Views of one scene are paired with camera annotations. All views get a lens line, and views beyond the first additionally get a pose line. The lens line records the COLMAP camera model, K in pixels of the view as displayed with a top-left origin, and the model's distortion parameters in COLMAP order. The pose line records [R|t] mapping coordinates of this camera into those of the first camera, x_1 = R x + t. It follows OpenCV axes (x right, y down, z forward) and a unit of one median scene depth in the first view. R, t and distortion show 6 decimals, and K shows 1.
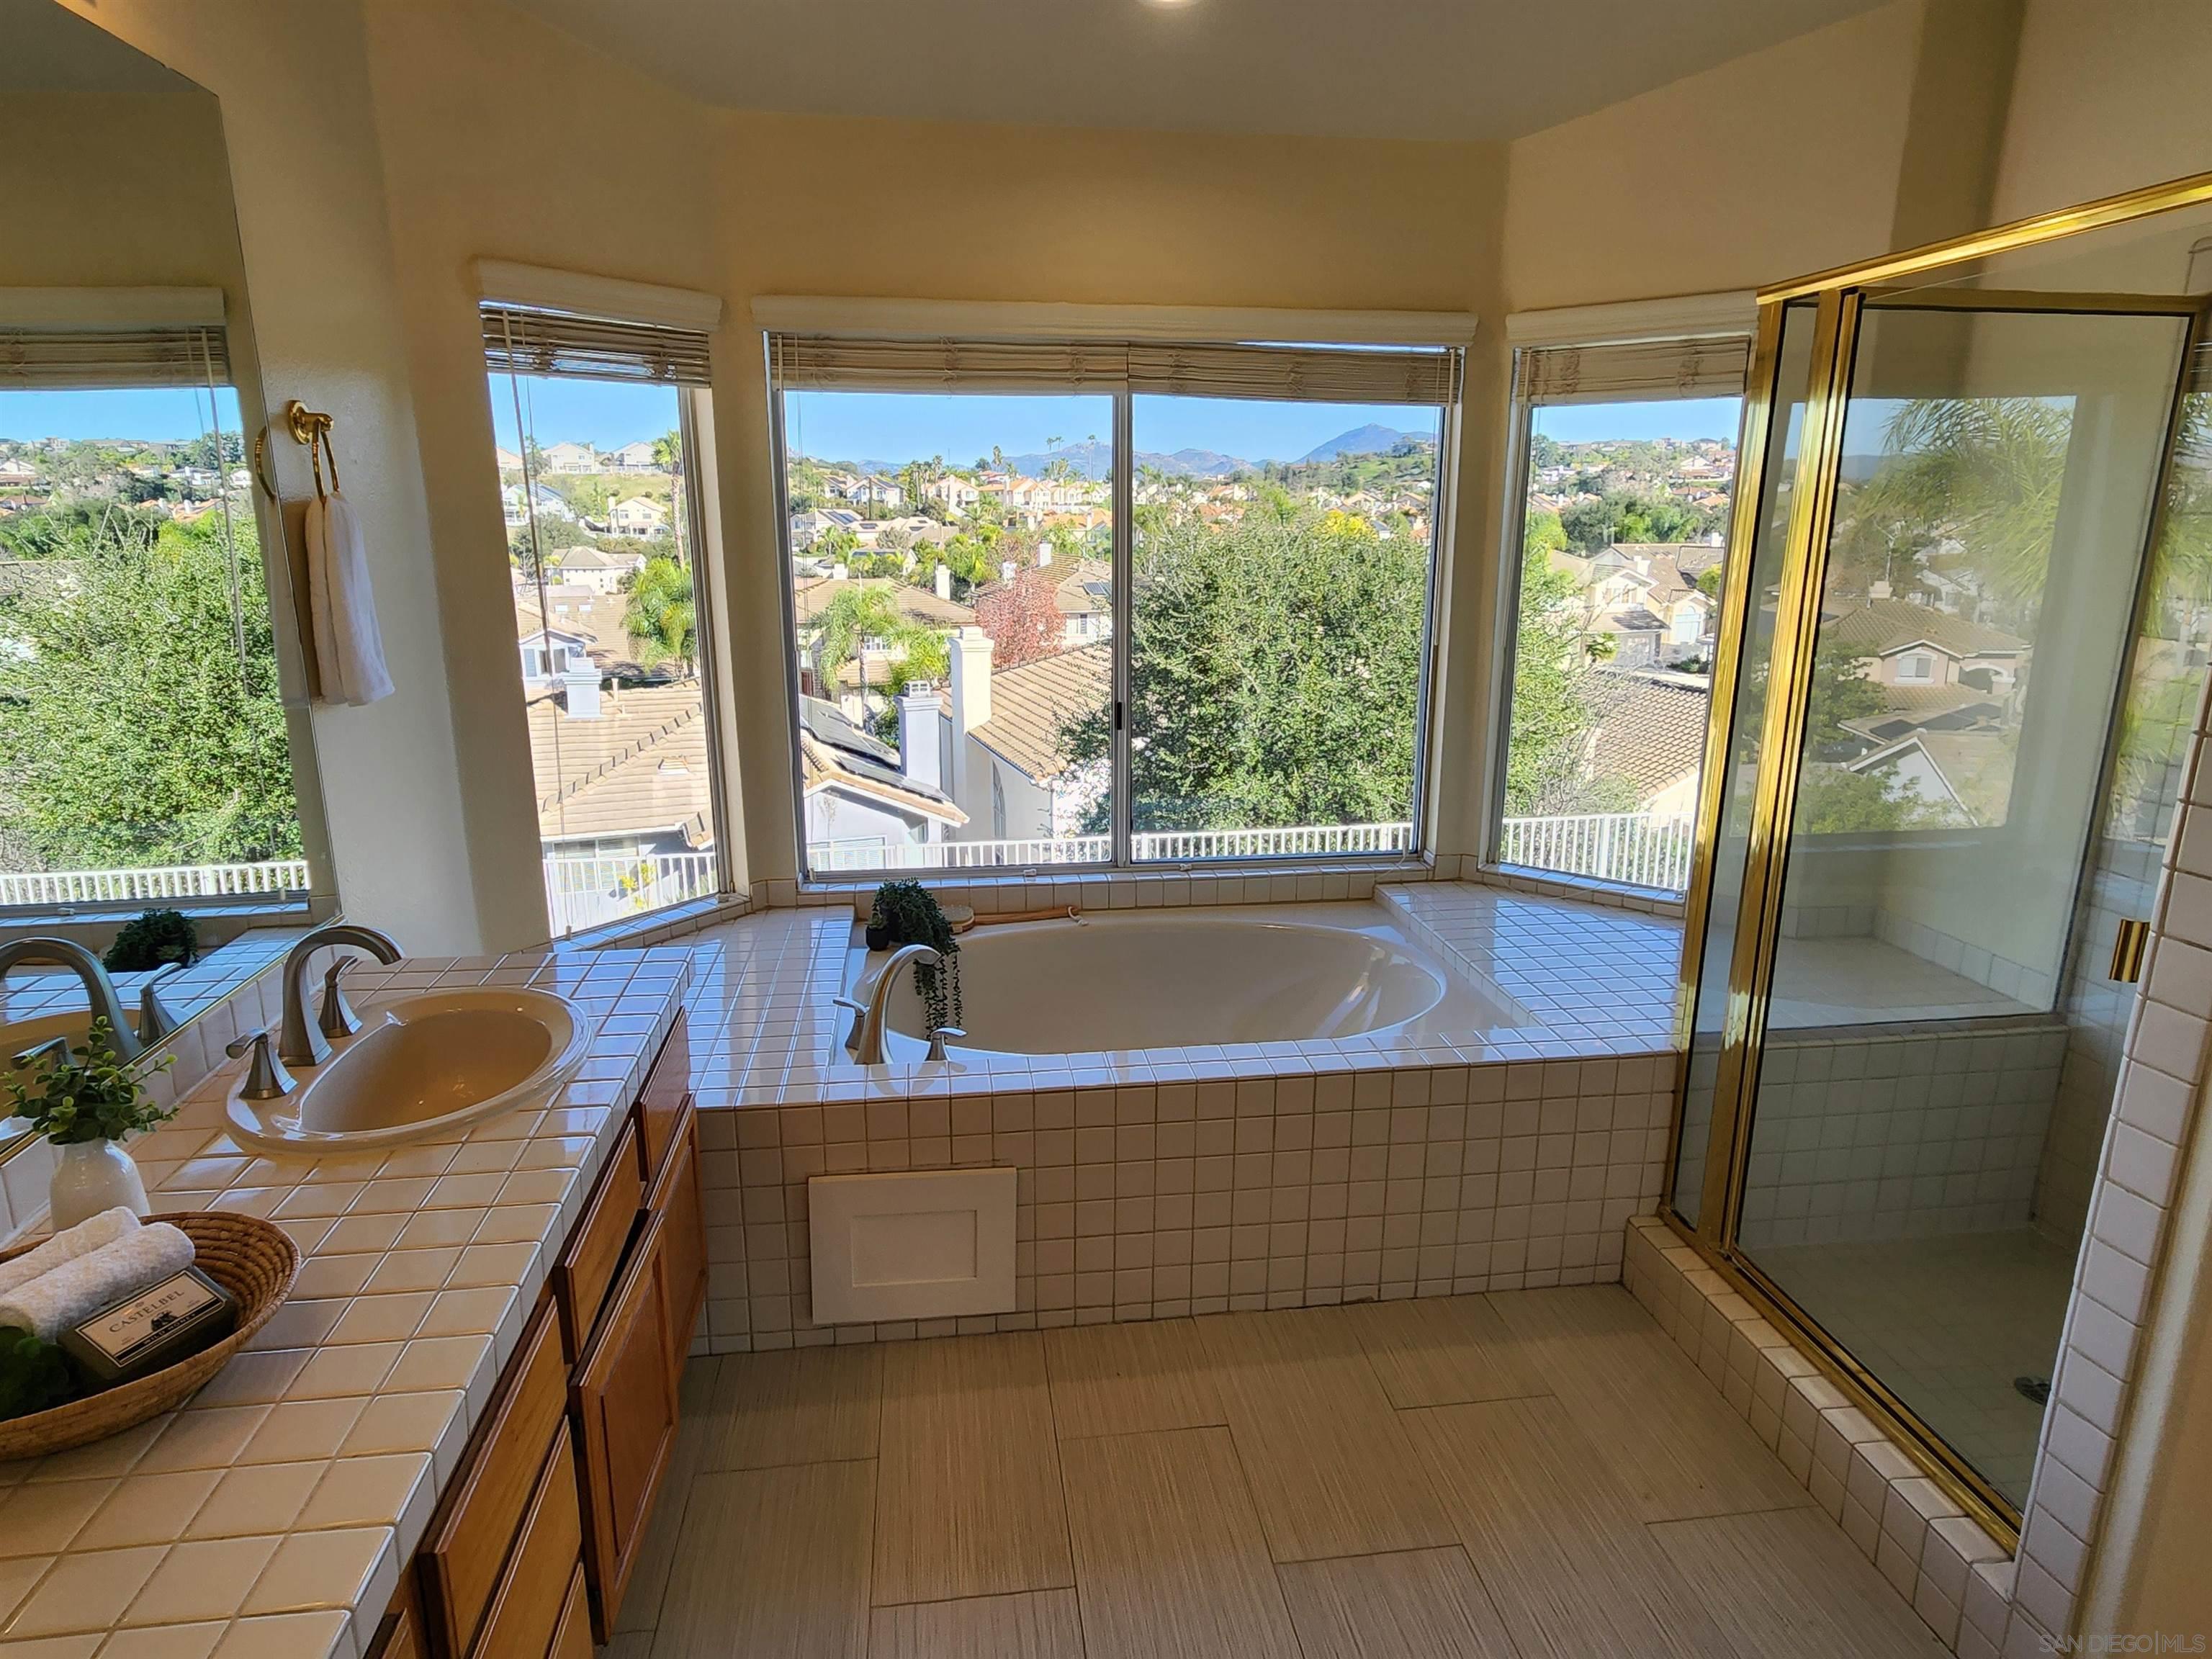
lens RADIAL K [[1285.4, 0, 1111.5], [0, 1285.4, 824.1], [0, 0, 1]] dist [-0.002127, -0.000181]
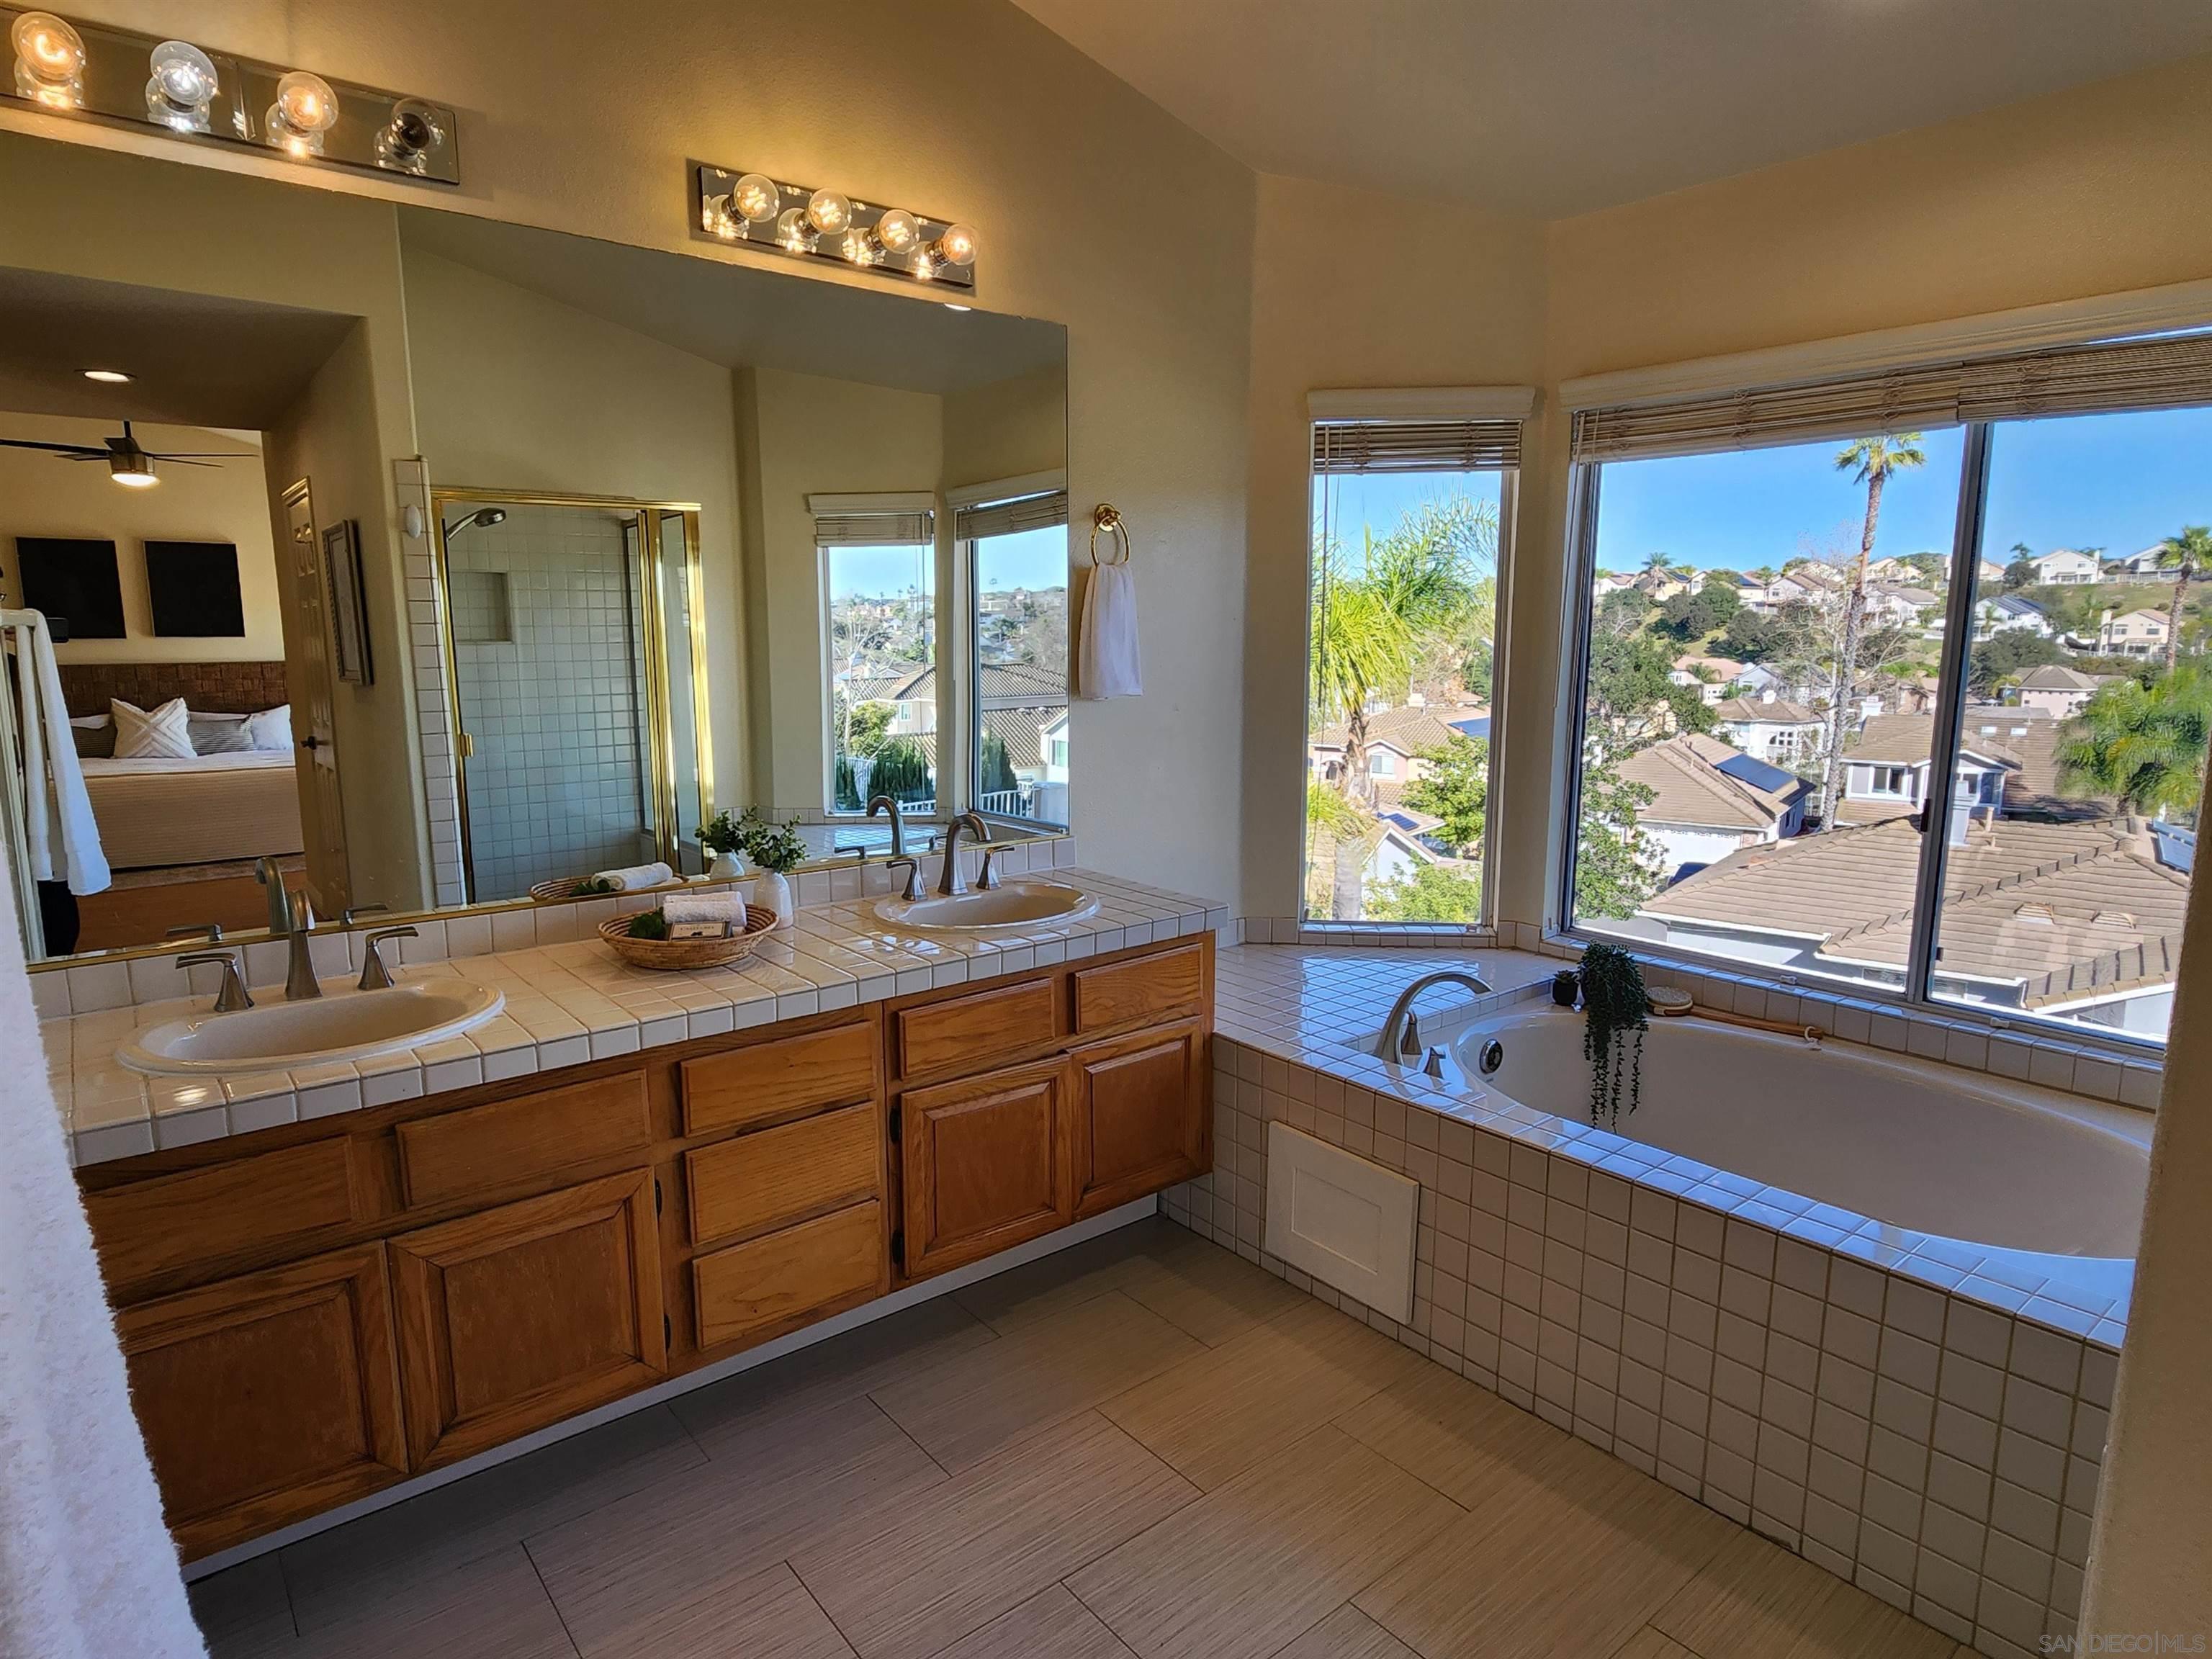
lens RADIAL K [[1285.4, 0, 1100.4], [0, 1285.4, 841.5], [0, 0, 1]] dist [-0.002127, -0.000181]
pose [[0.518285, 0.140872, -0.843526, 0.420055], [-0.202439, 0.978517, 0.039032, 0.006309], [0.830903, 0.150532, 0.535669, 0.127958]]
